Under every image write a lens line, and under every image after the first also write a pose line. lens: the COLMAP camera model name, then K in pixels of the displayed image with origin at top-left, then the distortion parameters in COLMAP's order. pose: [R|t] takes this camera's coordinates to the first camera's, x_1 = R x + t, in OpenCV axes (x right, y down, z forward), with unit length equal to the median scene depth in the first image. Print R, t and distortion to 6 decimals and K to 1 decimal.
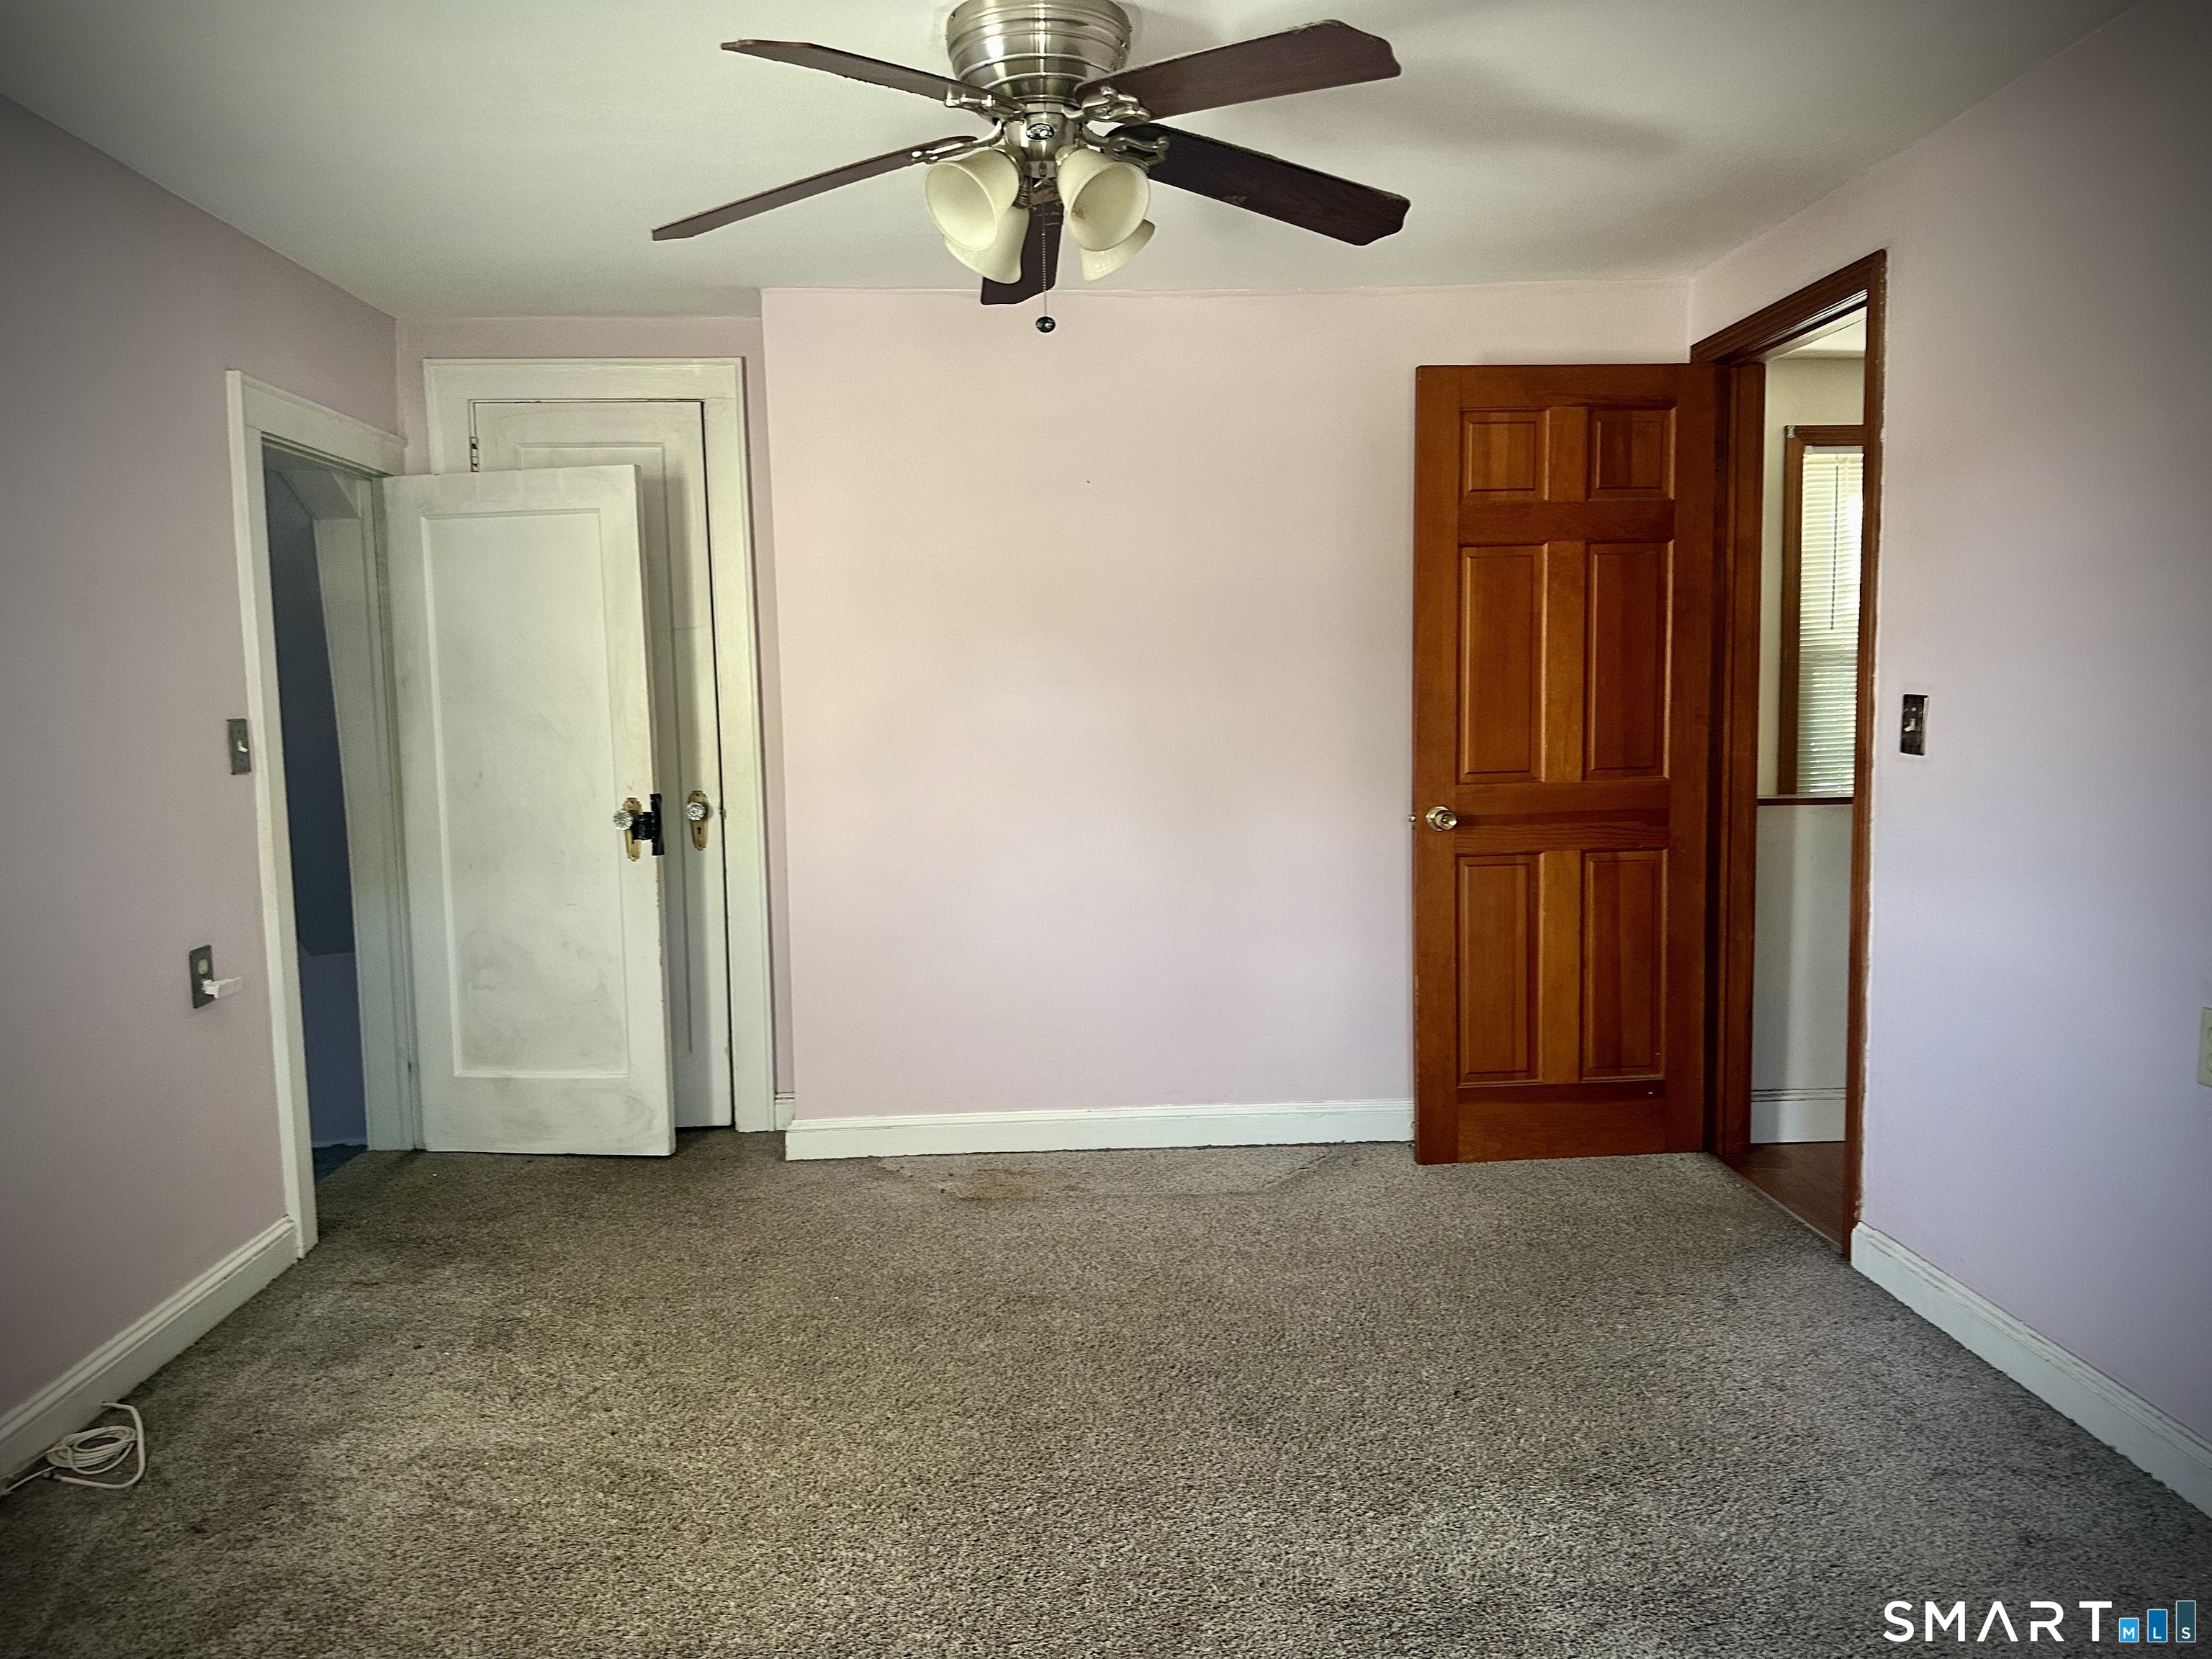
lens RADIAL K [[1512.9, 0, 1100.6], [0, 1512.9, 820.6], [0, 0, 1]] dist [0.127672, -0.222673]
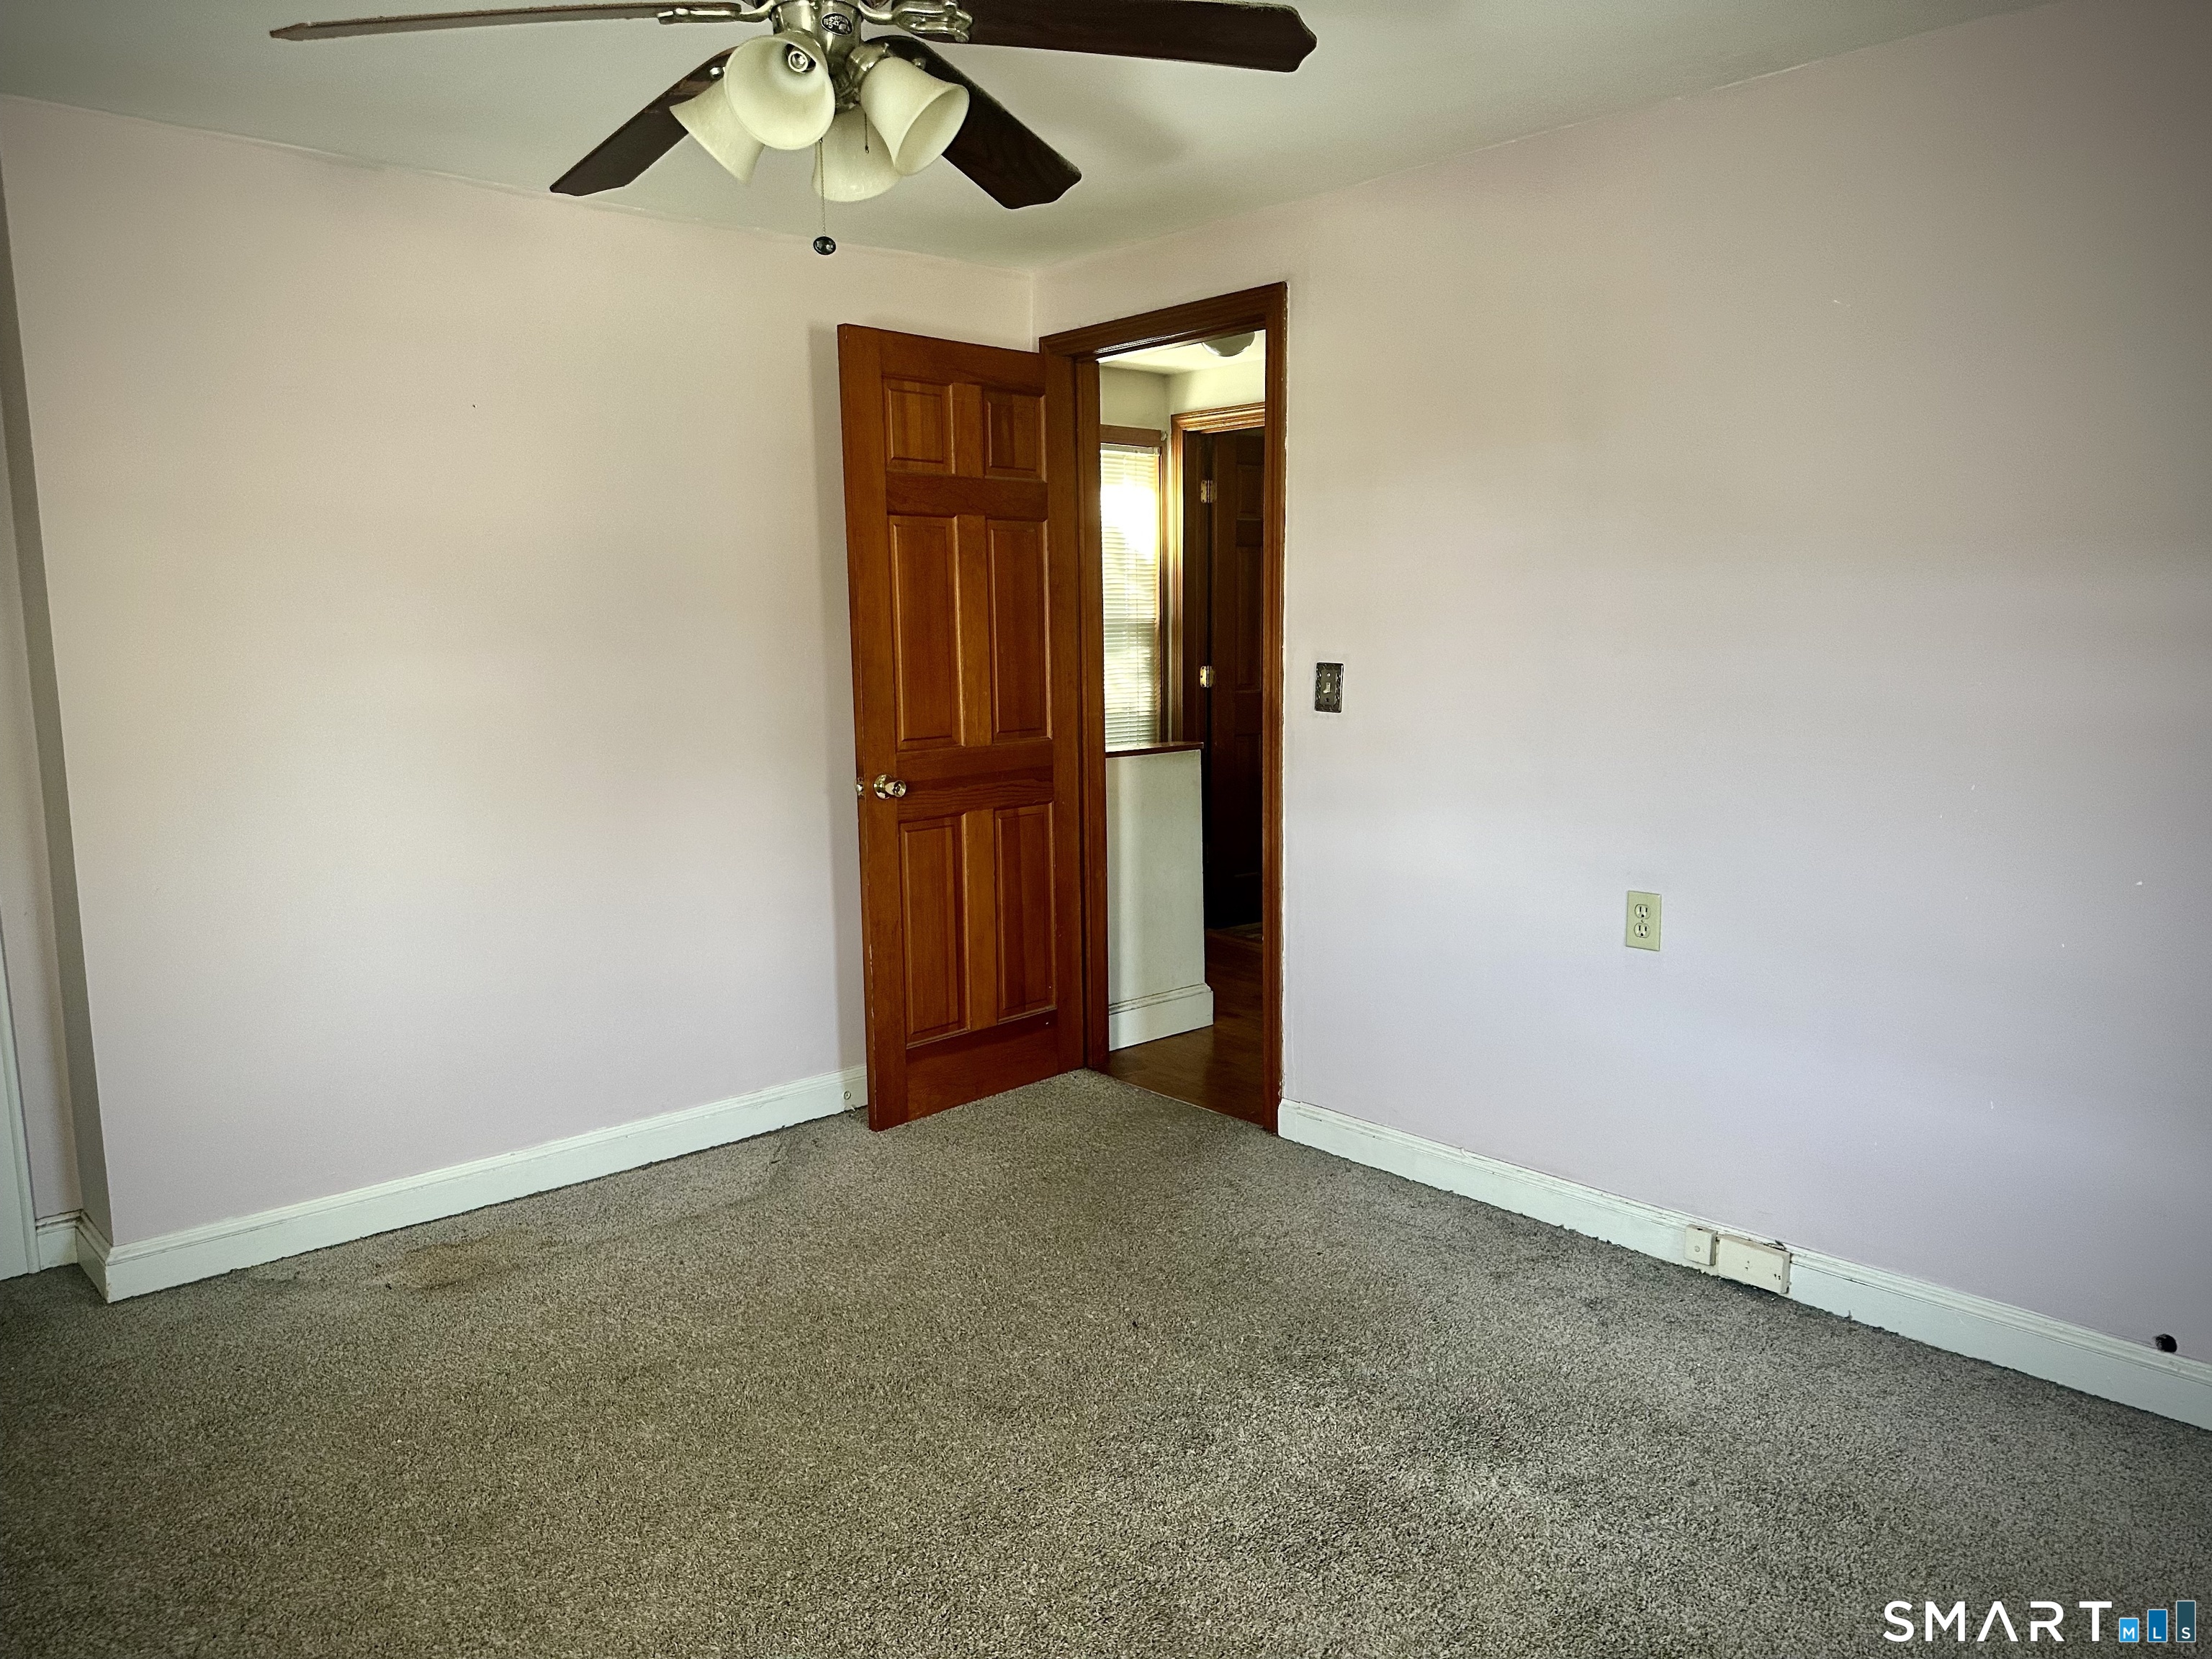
lens RADIAL K [[1509.8, 0, 1106.0], [0, 1509.8, 829.5], [0, 0, 1]] dist [0.185160, -0.340395]
pose [[0.779739, -0.076780, 0.621379, -0.284341], [0.055137, 0.997017, 0.054006, -0.019025], [-0.623672, -0.007850, 0.781647, 0.125614]]
